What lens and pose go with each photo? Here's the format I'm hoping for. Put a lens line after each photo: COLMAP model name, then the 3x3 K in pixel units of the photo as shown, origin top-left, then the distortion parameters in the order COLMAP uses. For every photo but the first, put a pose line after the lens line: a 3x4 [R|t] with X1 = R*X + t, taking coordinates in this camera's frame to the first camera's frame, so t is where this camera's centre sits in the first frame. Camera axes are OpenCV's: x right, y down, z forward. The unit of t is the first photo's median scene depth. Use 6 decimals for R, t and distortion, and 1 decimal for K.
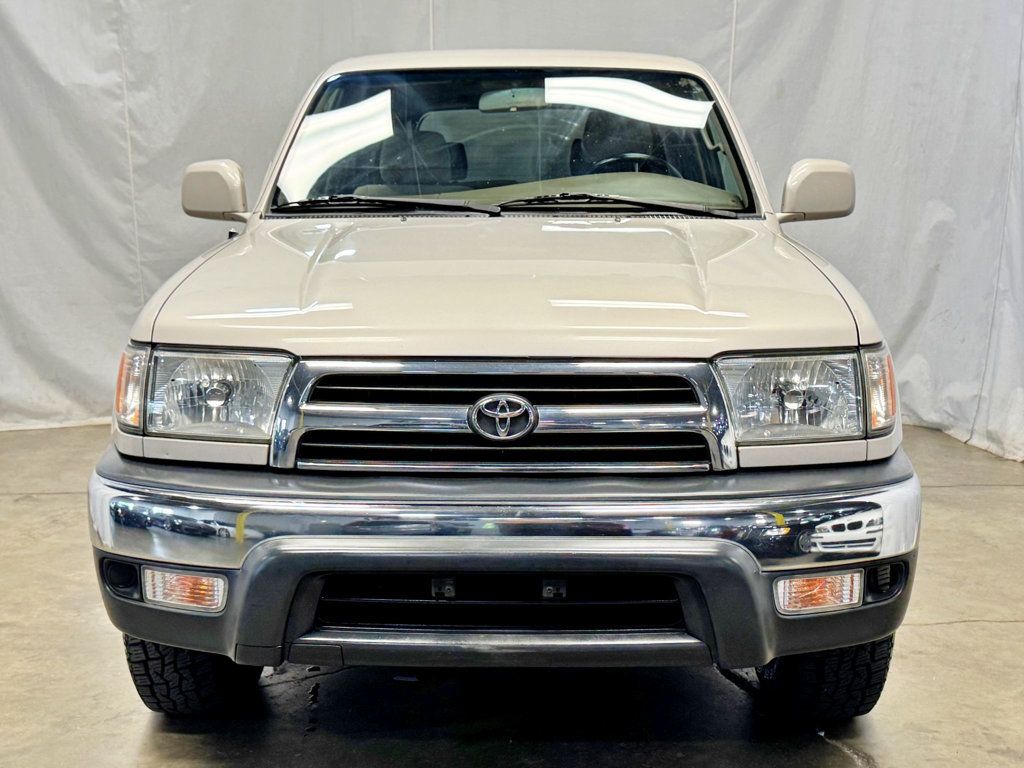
lens RADIAL K [[1329.5, 0, 512.0], [0, 1329.5, 384.0], [0, 0, 1]] dist [0.124862, -0.006257]
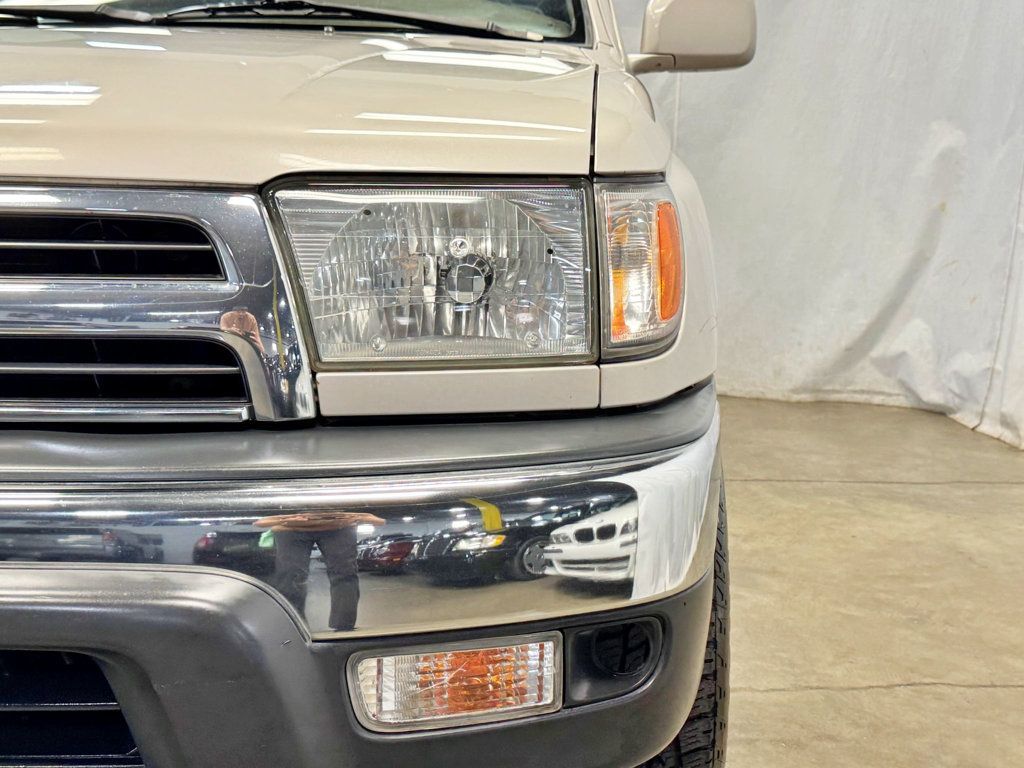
lens RADIAL K [[1315.1, 0, 531.5], [0, 1315.1, 378.9], [0, 0, 1]] dist [0.124432, 0.000680]
pose [[0.999221, 0.011406, -0.037788, 0.141631], [-0.011596, 0.999921, -0.004831, 0.027245], [0.037730, 0.005266, 0.999274, 0.284099]]
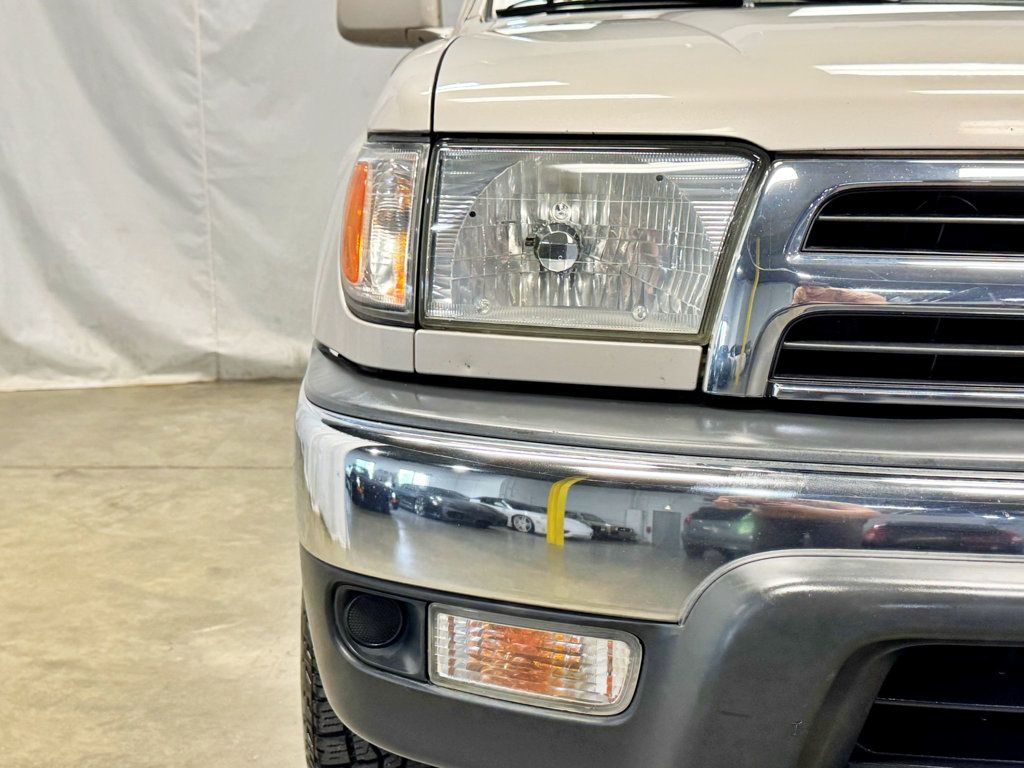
lens RADIAL K [[1315.1, 0, 531.5], [0, 1315.1, 378.9], [0, 0, 1]] dist [0.124432, 0.000680]
pose [[0.999705, 0.017433, 0.016927, -0.134430], [-0.017452, 0.999847, 0.000980, 0.031132], [-0.016907, -0.001275, 0.999856, 0.297282]]
